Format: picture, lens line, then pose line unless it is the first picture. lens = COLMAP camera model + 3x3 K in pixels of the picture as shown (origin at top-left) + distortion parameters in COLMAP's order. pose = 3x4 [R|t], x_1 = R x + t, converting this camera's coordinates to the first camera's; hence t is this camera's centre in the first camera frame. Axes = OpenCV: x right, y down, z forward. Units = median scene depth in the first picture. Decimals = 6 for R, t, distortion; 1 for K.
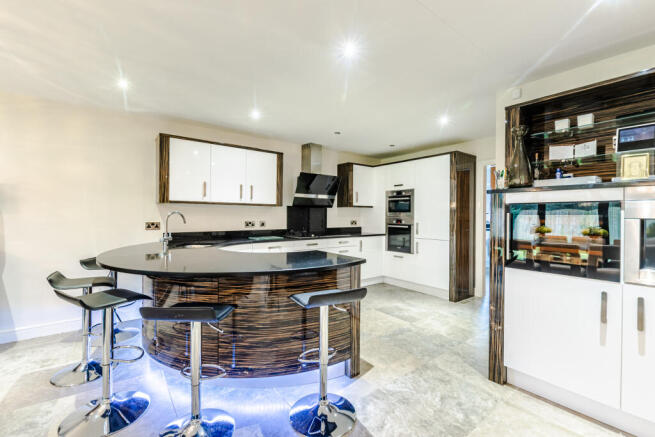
lens RADIAL K [[287.5, 0, 331.2], [0, 287.5, 216.9], [0, 0, 1]] dist [0.002912, -0.000369]
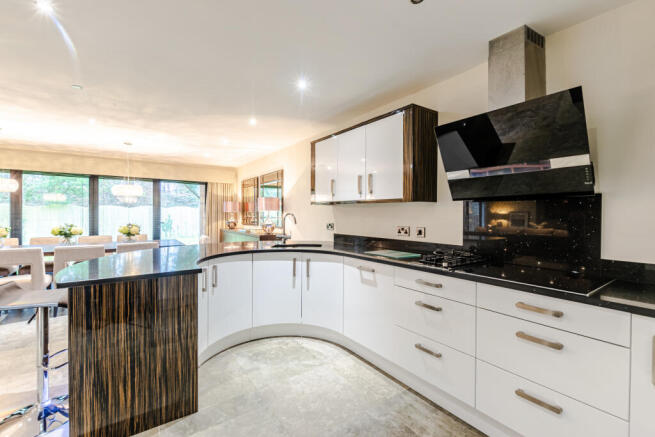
lens RADIAL K [[287.5, 0, 327.0], [0, 287.5, 217.8], [0, 0, 1]] dist [0.002912, -0.000369]
pose [[-0.062624, 0.005529, -0.998022, 0.360082], [-0.017677, 0.999822, 0.006648, -0.005574], [0.997881, 0.018058, -0.062516, 0.809311]]
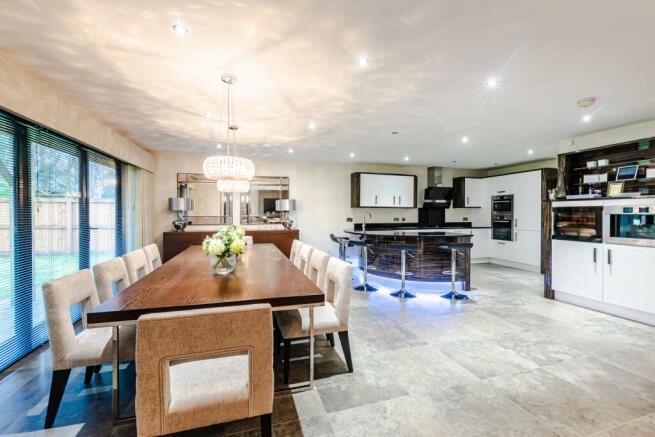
lens RADIAL K [[287.5, 0, 326.3], [0, 287.5, 215.7], [0, 0, 1]] dist [0.002912, -0.000369]
pose [[0.933669, -0.002809, -0.358126, -0.062008], [0.002346, 0.999996, -0.001727, 0.005800], [0.358130, 0.000772, 0.933672, -0.647766]]
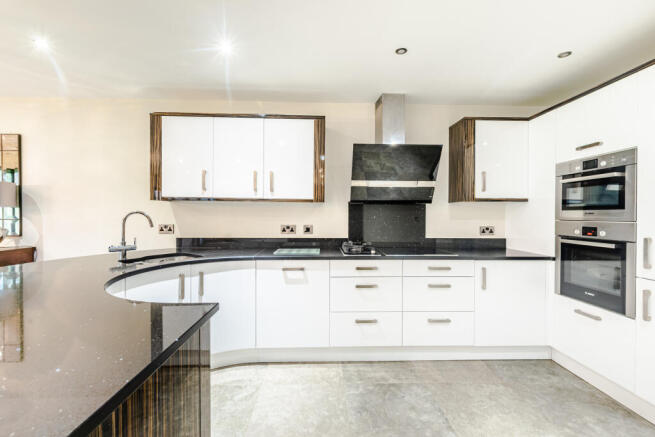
lens RADIAL K [[287.5, 0, 329.1], [0, 287.5, 217.4], [0, 0, 1]] dist [0.002912, -0.000369]
pose [[0.805789, 0.004199, -0.592188, 0.192844], [-0.005749, 0.999983, -0.000731, -0.002800], [0.592175, 0.003994, 0.805799, 0.467521]]
